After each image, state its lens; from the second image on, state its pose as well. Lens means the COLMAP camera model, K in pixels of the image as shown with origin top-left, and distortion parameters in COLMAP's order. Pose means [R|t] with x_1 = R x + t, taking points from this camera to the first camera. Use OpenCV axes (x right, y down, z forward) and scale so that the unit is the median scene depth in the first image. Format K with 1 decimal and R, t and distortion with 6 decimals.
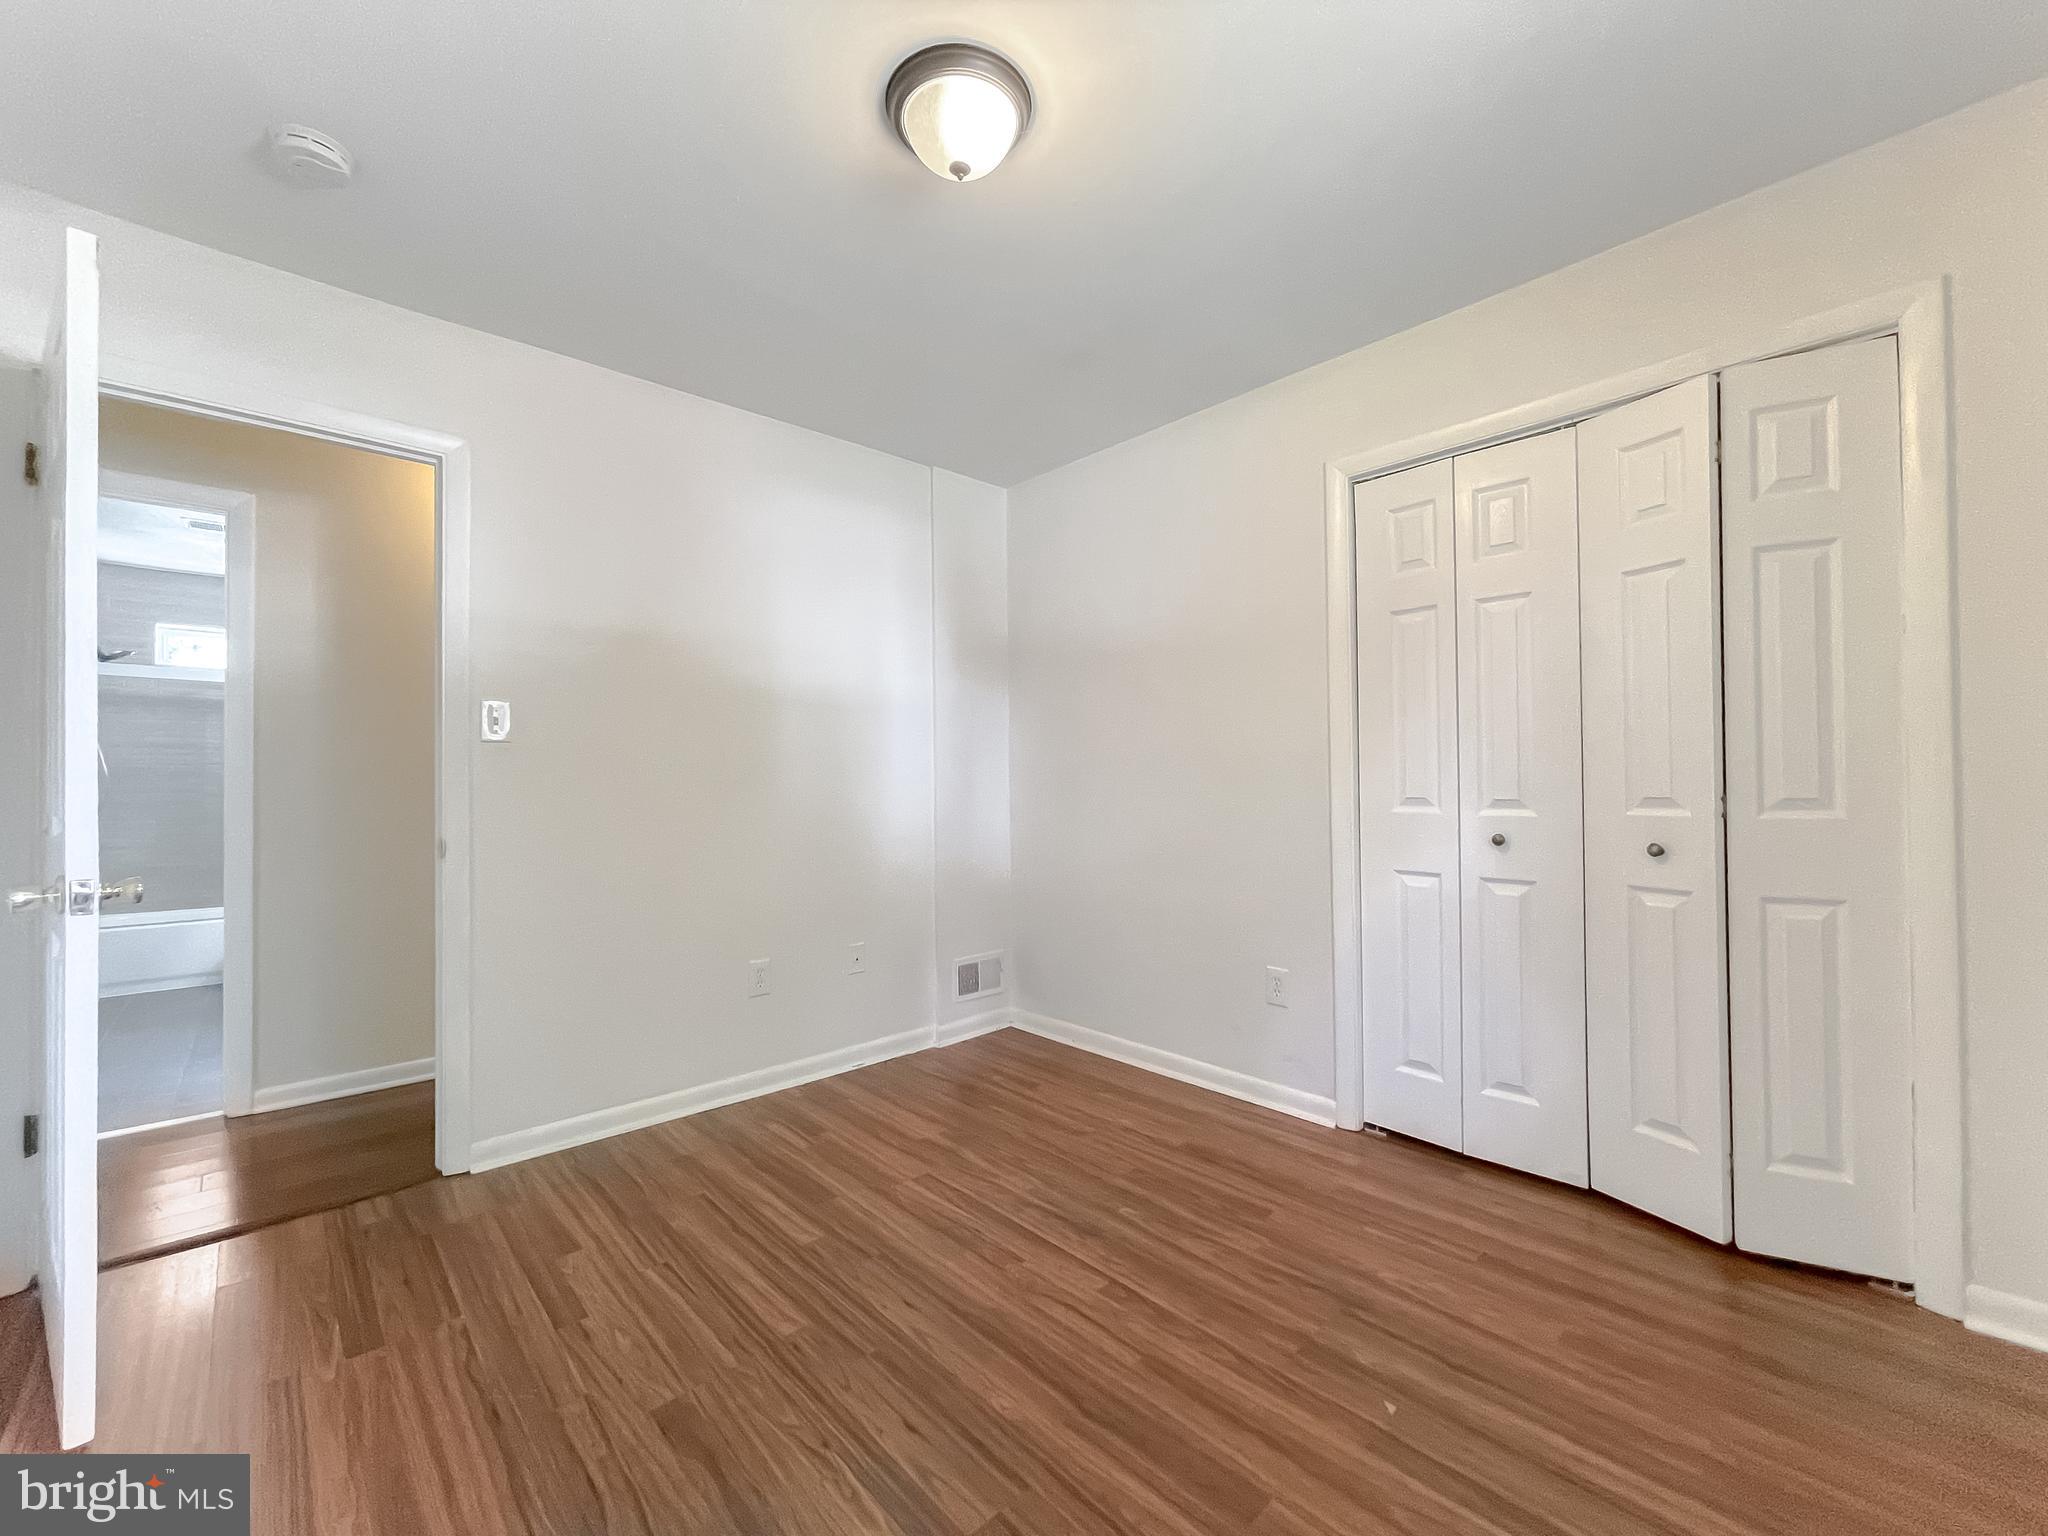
lens RADIAL K [[880.0, 0, 1016.8], [0, 880.0, 773.7], [0, 0, 1]] dist [-0.002116, 0.000341]
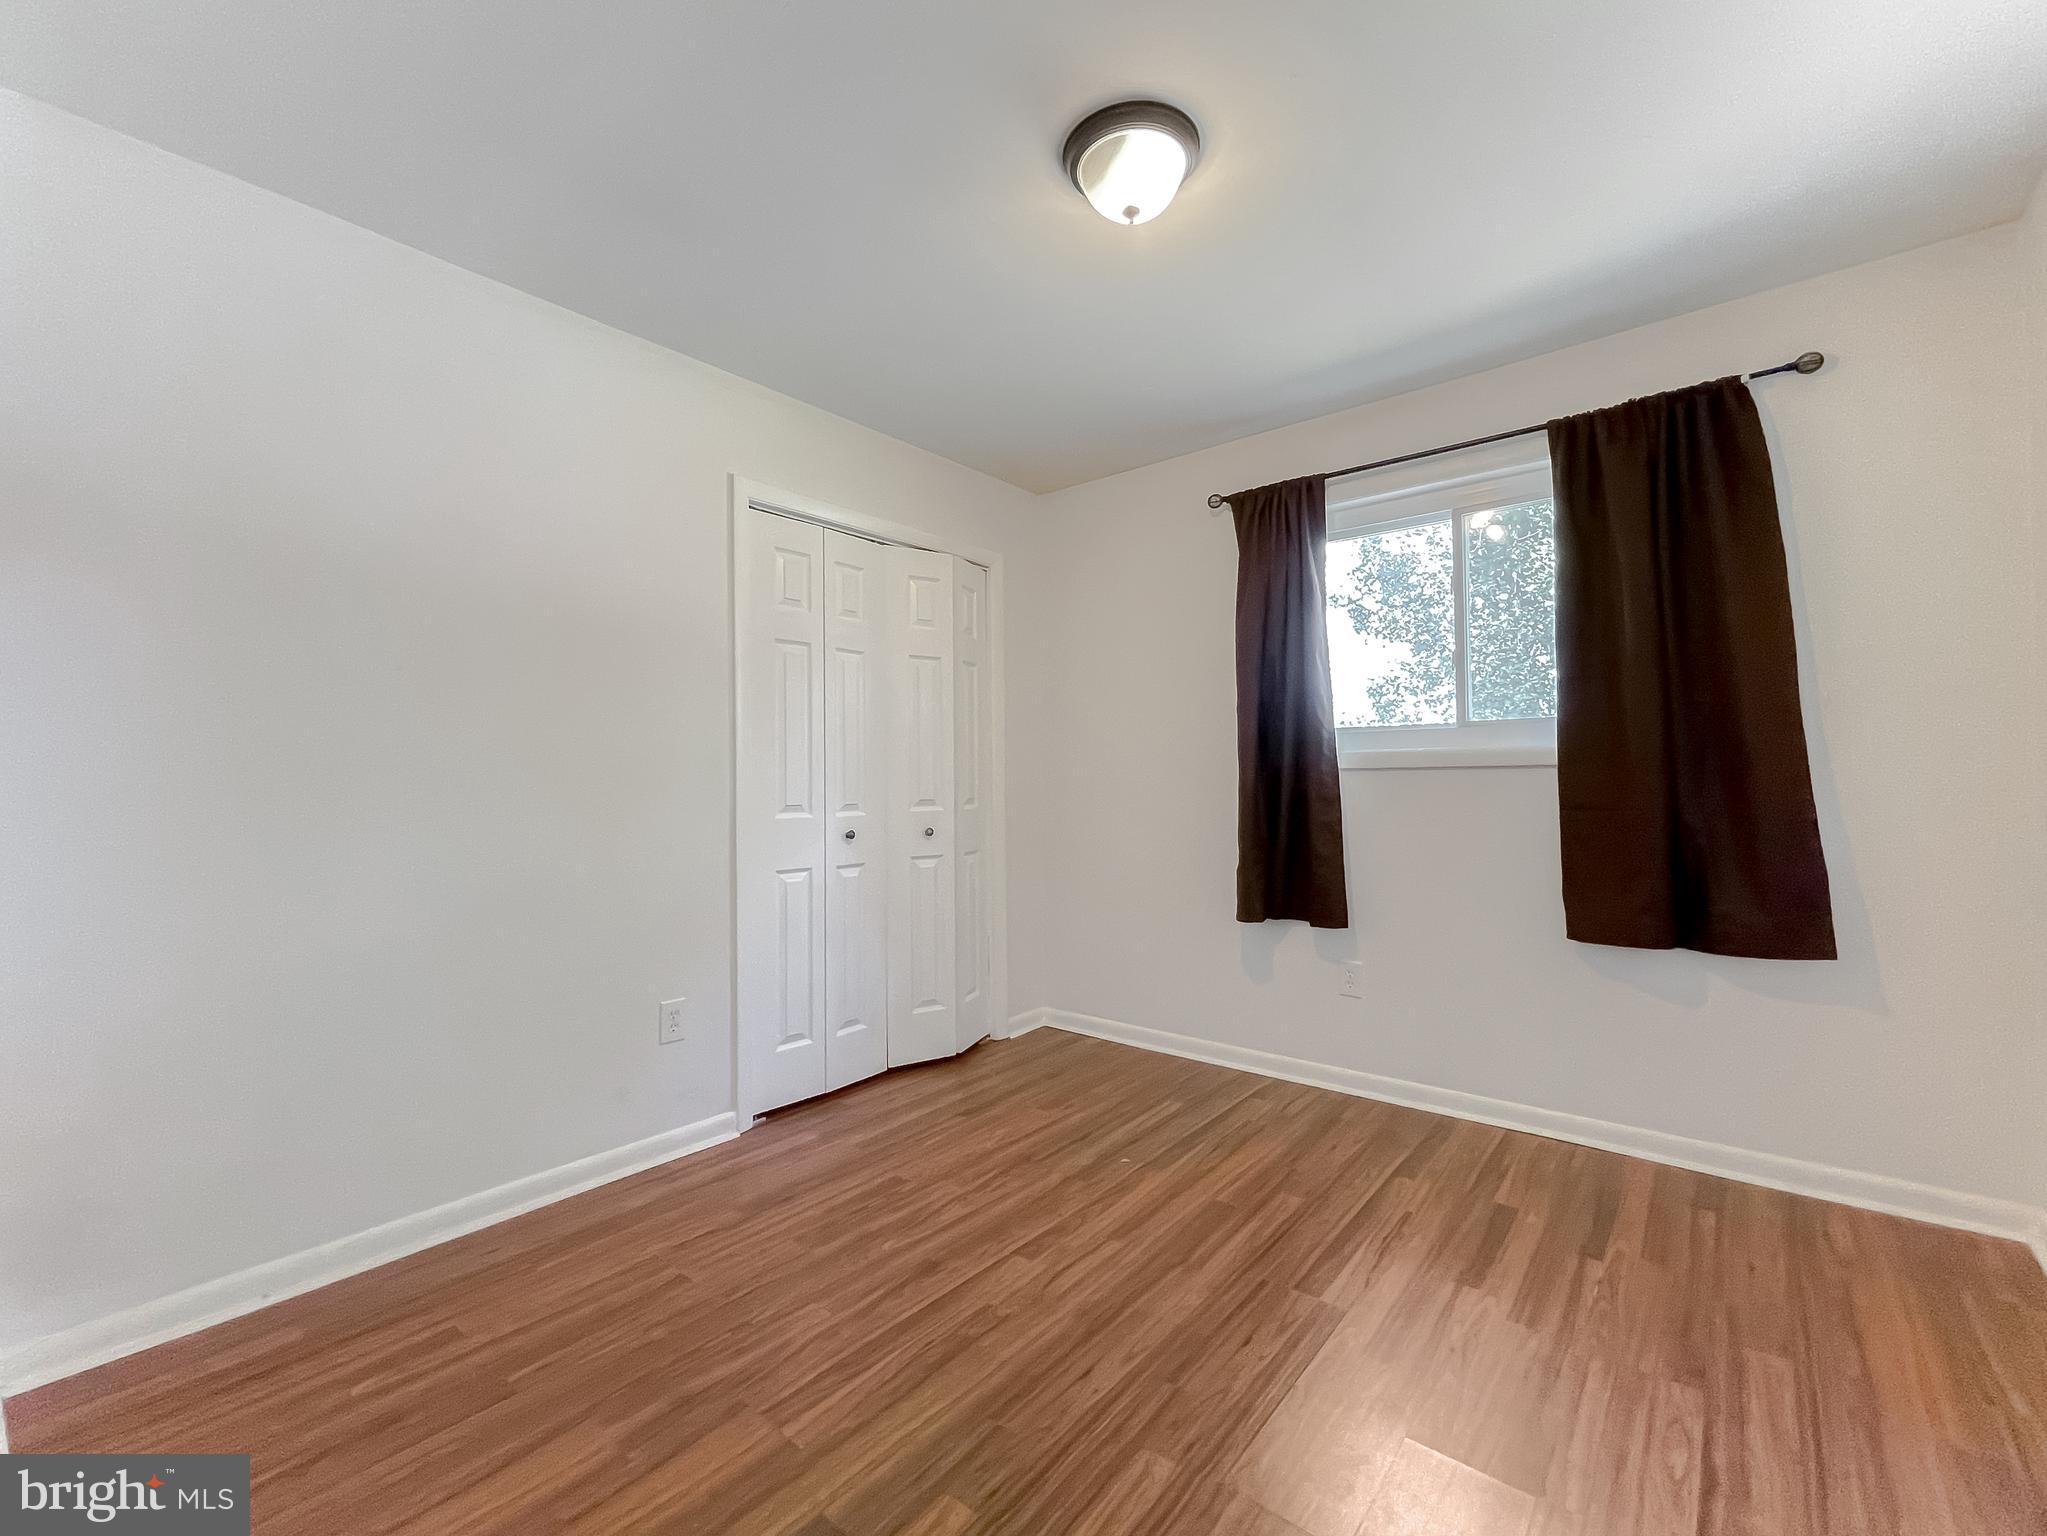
lens RADIAL K [[829.4, 0, 1083.8], [0, 829.4, 772.1], [0, 0, 1]] dist [0.001208, 0.000248]
pose [[-0.174428, 0.022666, 0.984409, -0.816119], [0.004118, 0.999743, -0.022289, 0.011979], [-0.984661, 0.000166, -0.174477, 0.974257]]
